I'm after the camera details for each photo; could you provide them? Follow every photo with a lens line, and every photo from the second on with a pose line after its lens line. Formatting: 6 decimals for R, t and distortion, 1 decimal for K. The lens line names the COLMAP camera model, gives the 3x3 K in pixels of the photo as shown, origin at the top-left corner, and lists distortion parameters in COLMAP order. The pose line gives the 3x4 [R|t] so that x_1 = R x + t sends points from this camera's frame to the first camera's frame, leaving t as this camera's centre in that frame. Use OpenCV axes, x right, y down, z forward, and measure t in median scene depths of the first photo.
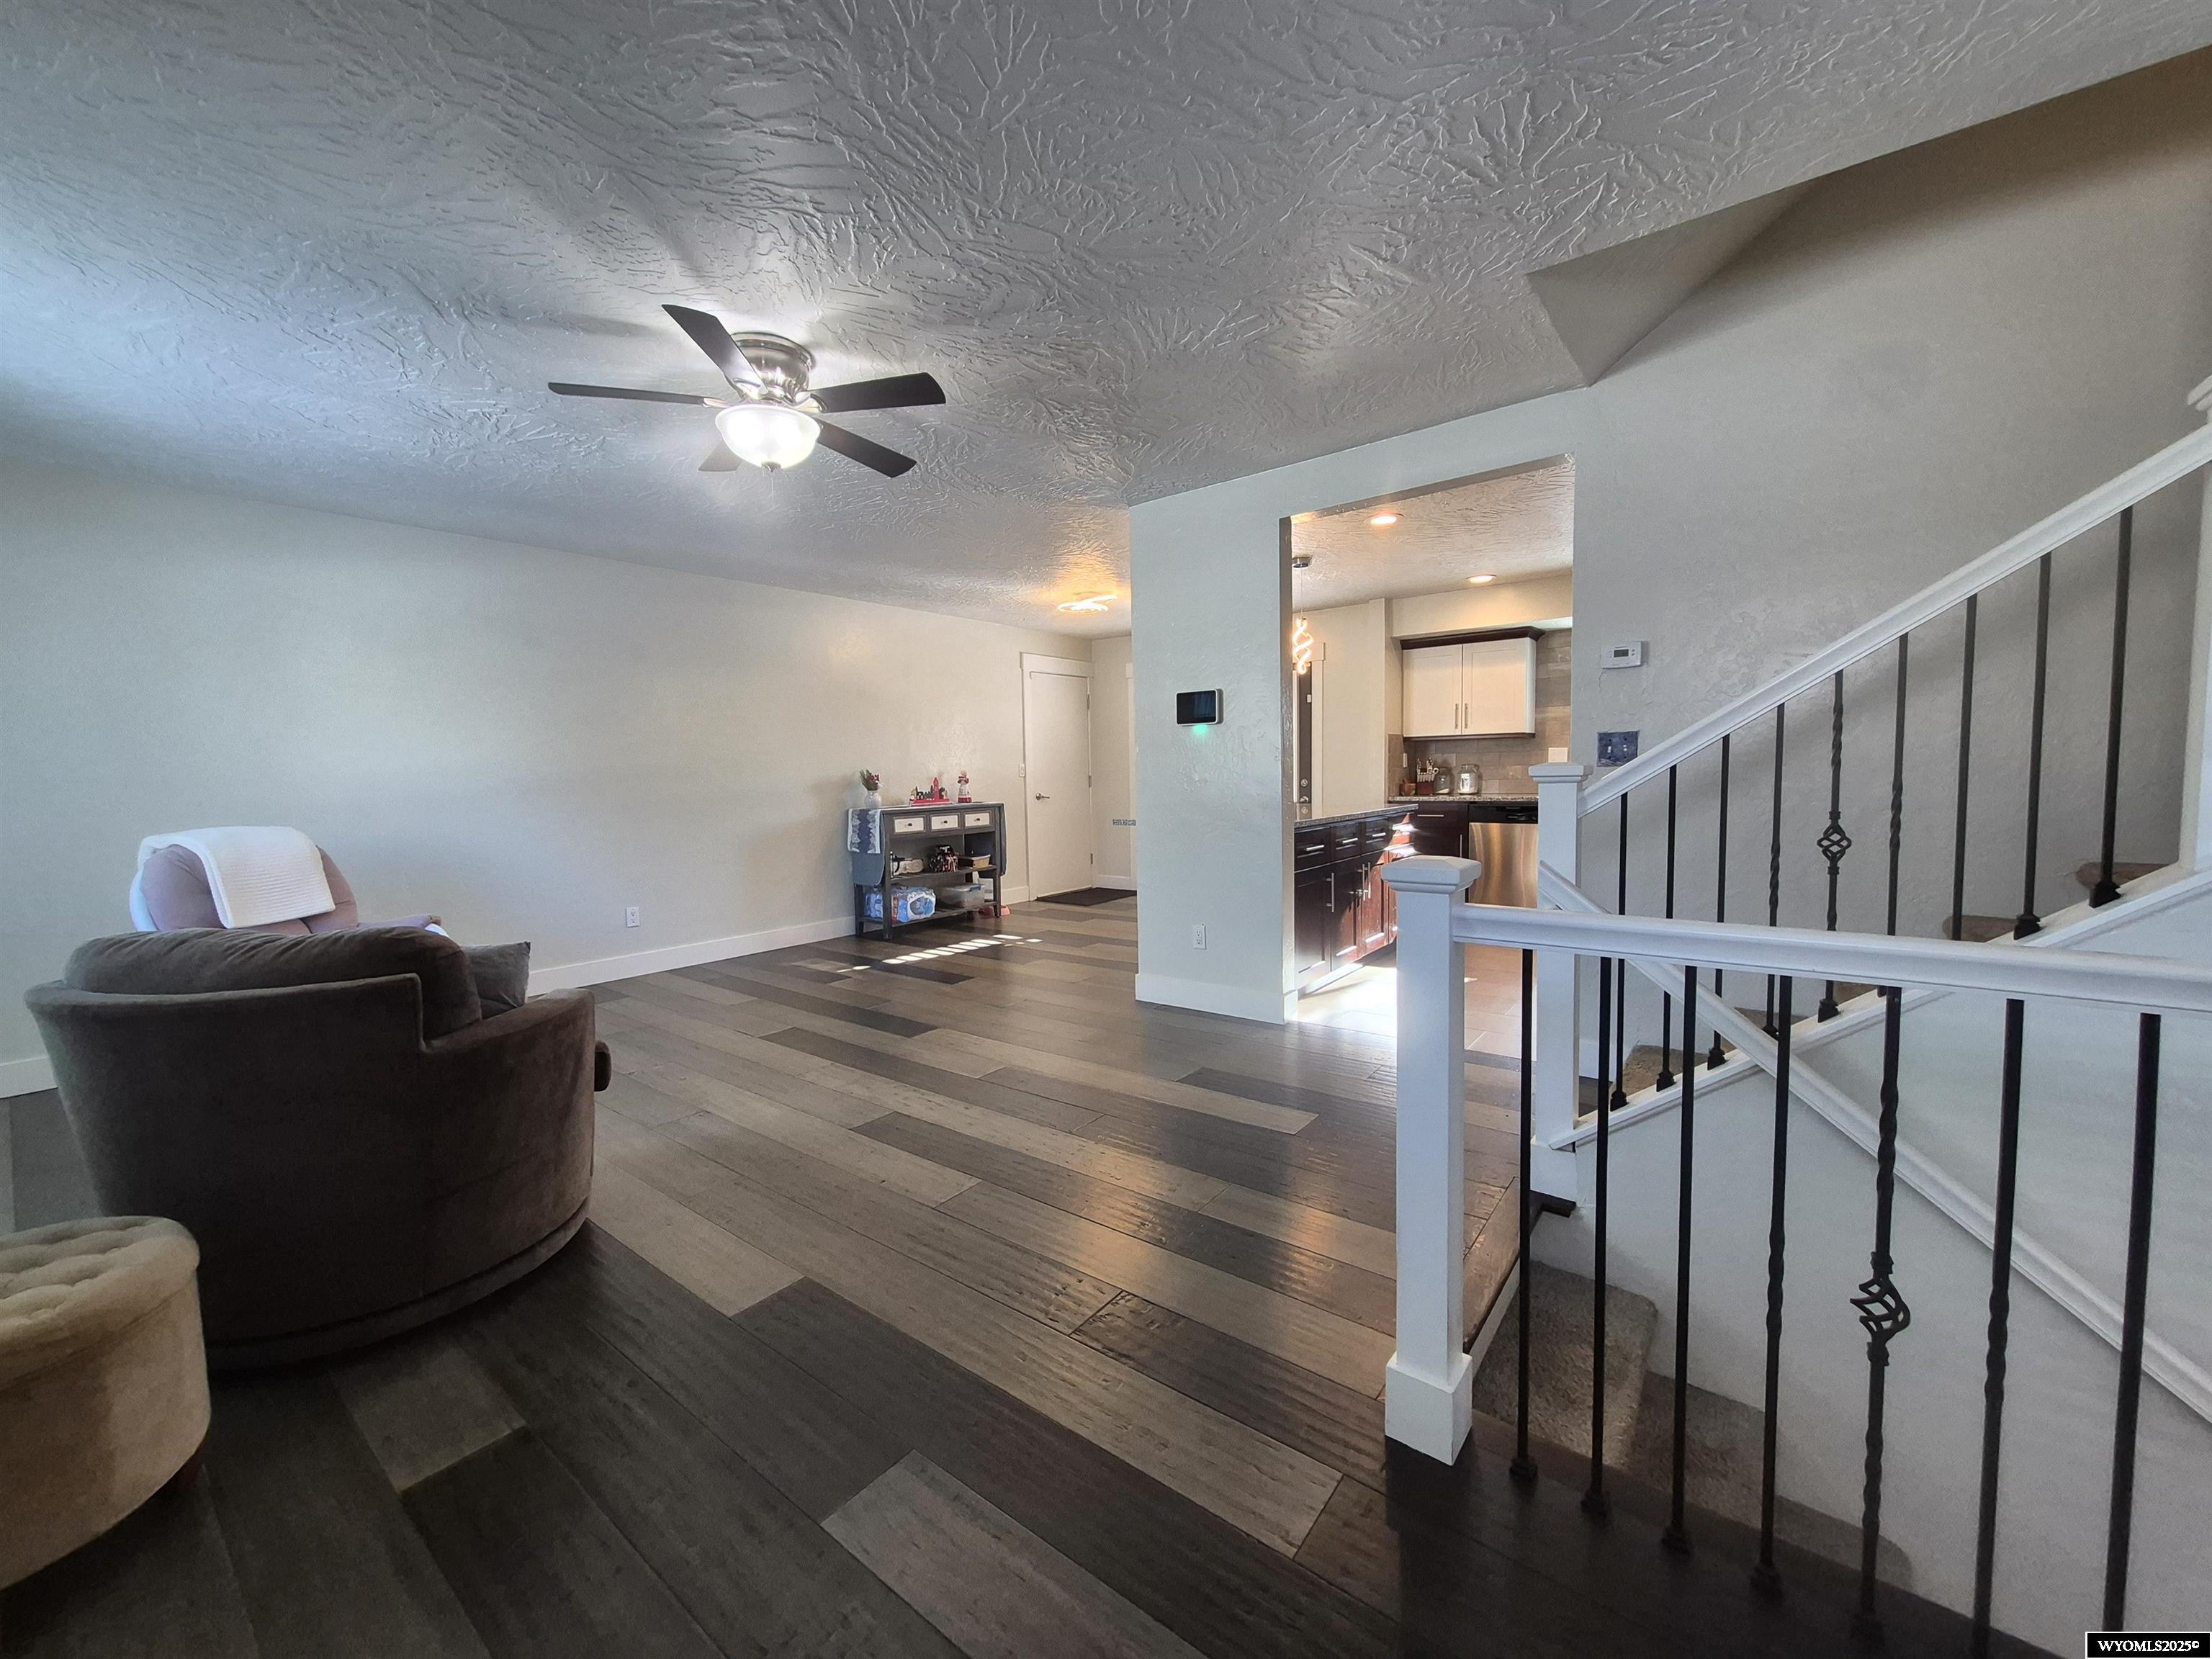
lens RADIAL K [[869.9, 0, 1106.0], [0, 869.9, 829.5], [0, 0, 1]] dist [0.001028, 0.000202]
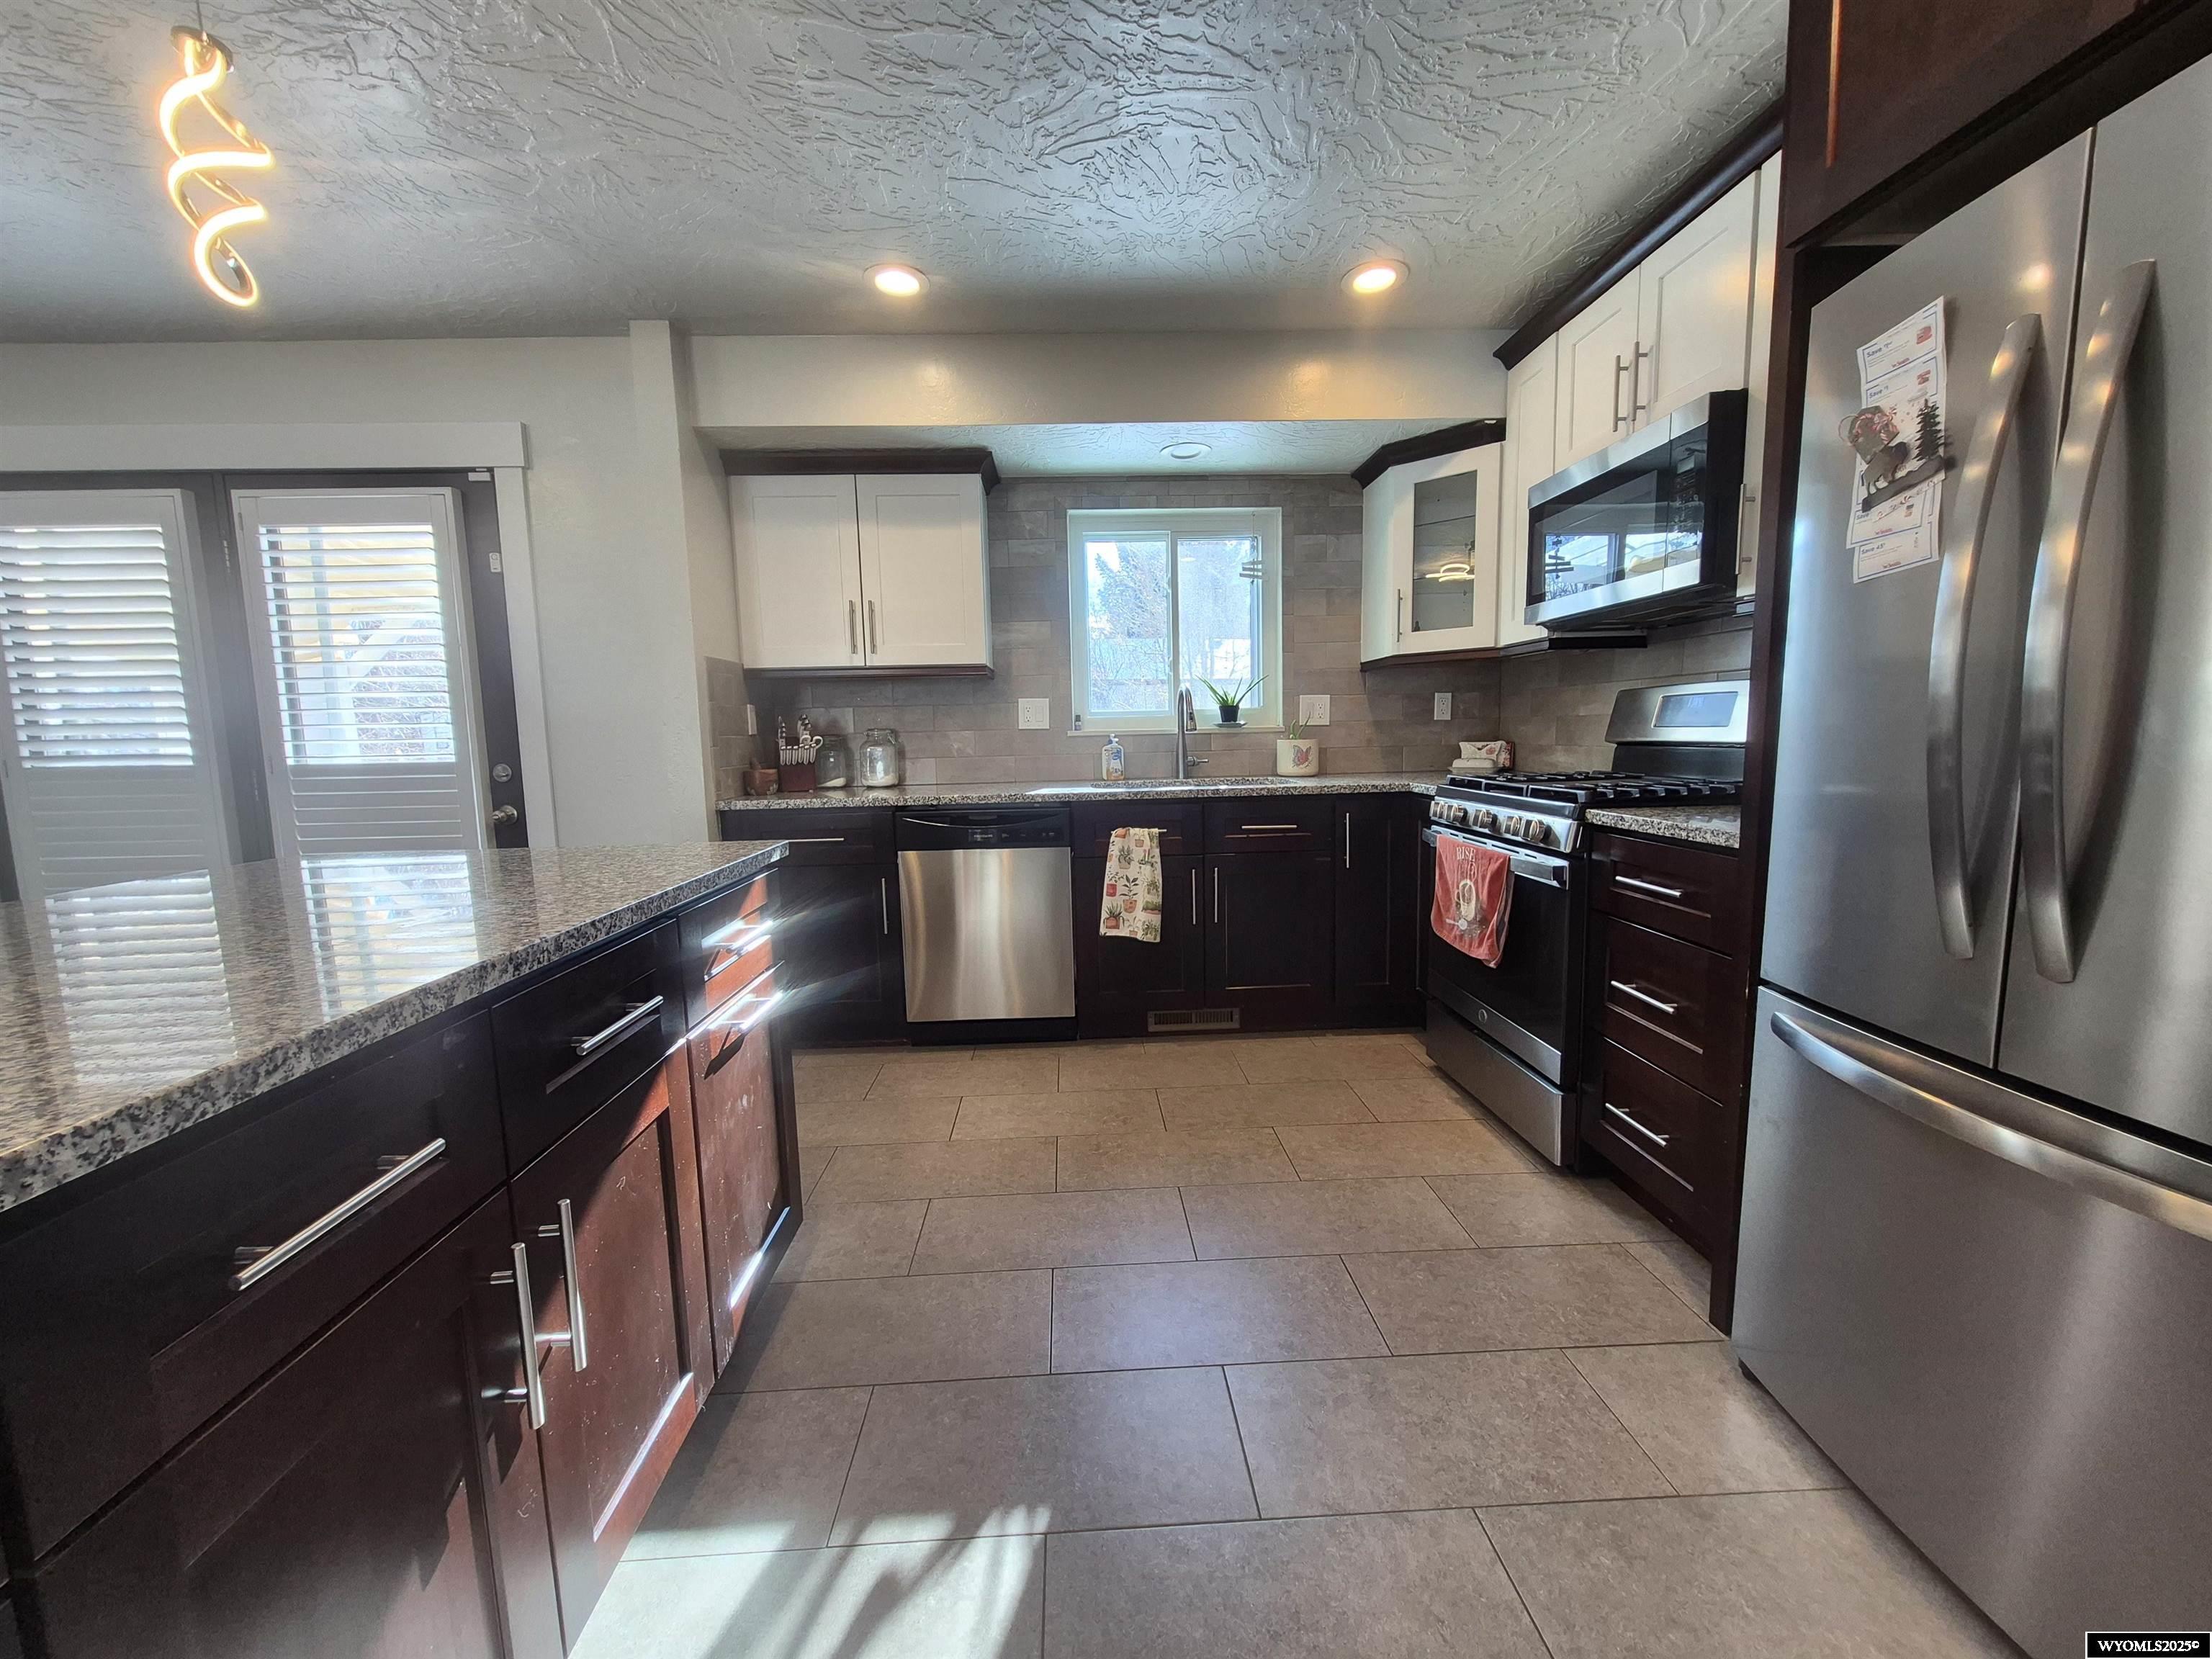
lens RADIAL K [[869.9, 0, 1106.0], [0, 869.9, 829.5], [0, 0, 1]] dist [0.001028, 0.000202]
pose [[0.760094, -0.064077, 0.646646, 0.188099], [0.059385, 0.997812, 0.029070, -0.023647], [-0.647093, 0.016305, 0.762236, 0.536412]]
